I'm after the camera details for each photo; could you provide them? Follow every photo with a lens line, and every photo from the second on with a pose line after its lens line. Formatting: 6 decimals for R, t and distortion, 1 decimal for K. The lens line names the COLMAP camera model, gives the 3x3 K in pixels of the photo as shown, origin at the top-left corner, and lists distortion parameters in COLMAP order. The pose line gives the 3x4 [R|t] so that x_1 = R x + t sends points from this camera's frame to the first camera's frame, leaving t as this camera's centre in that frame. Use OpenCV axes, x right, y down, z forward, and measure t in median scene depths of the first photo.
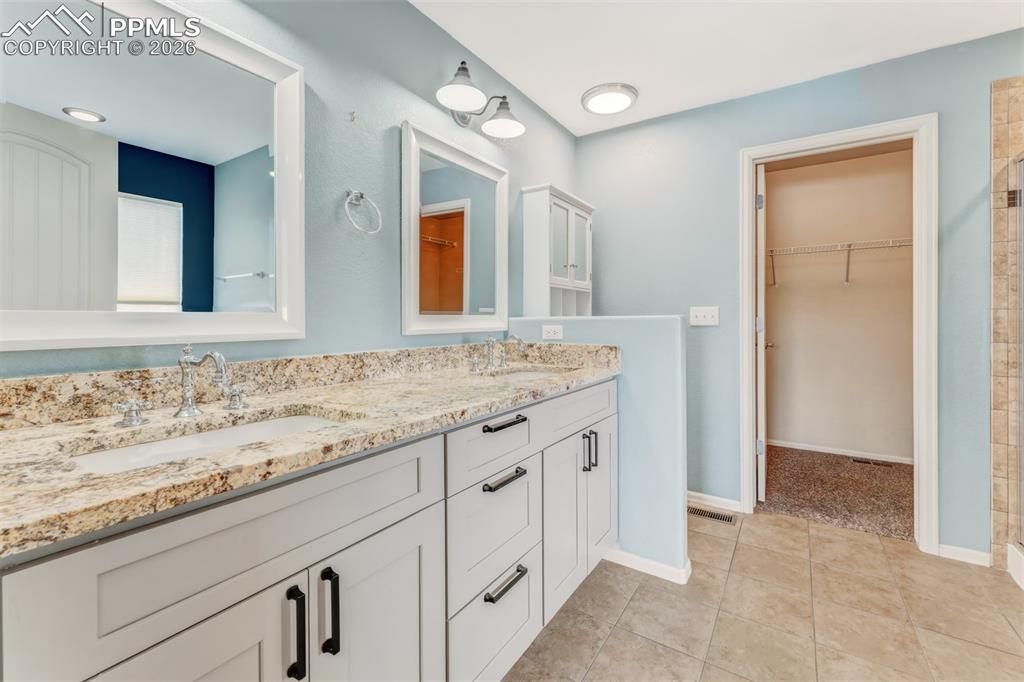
lens RADIAL K [[432.6, 0, 526.2], [0, 432.6, 320.7], [0, 0, 1]] dist [0.008611, -0.000926]
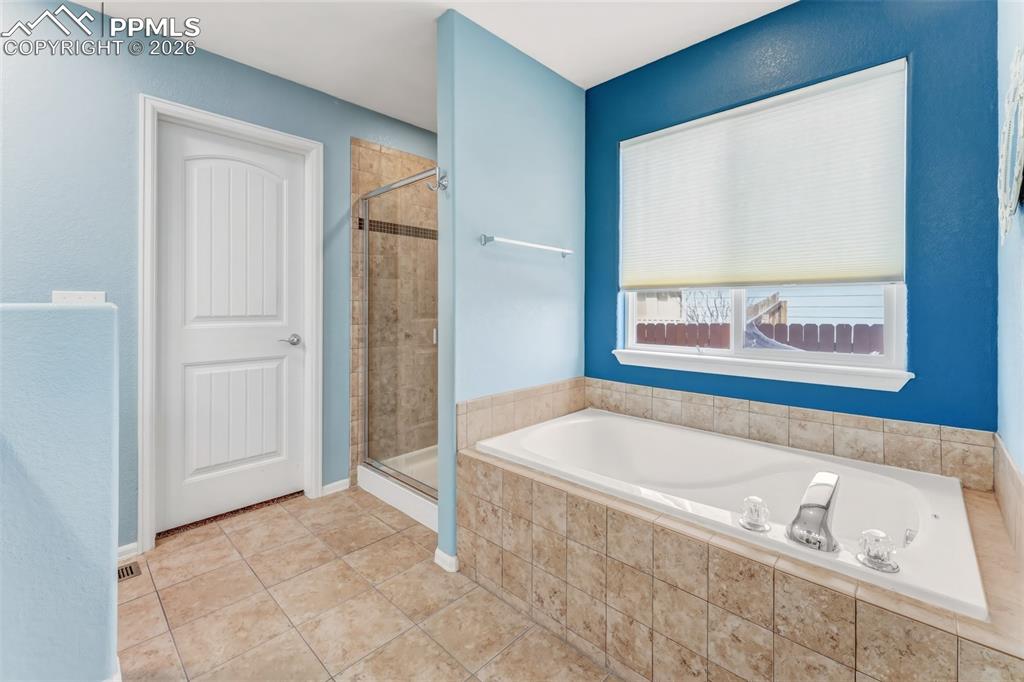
lens RADIAL K [[432.6, 0, 505.7], [0, 432.6, 305.6], [0, 0, 1]] dist [0.008611, -0.000926]
pose [[0.202136, 0.003985, 0.979349, -0.182091], [0.002303, 0.999987, -0.004544, -0.002992], [-0.979355, 0.003174, 0.202124, 0.244881]]
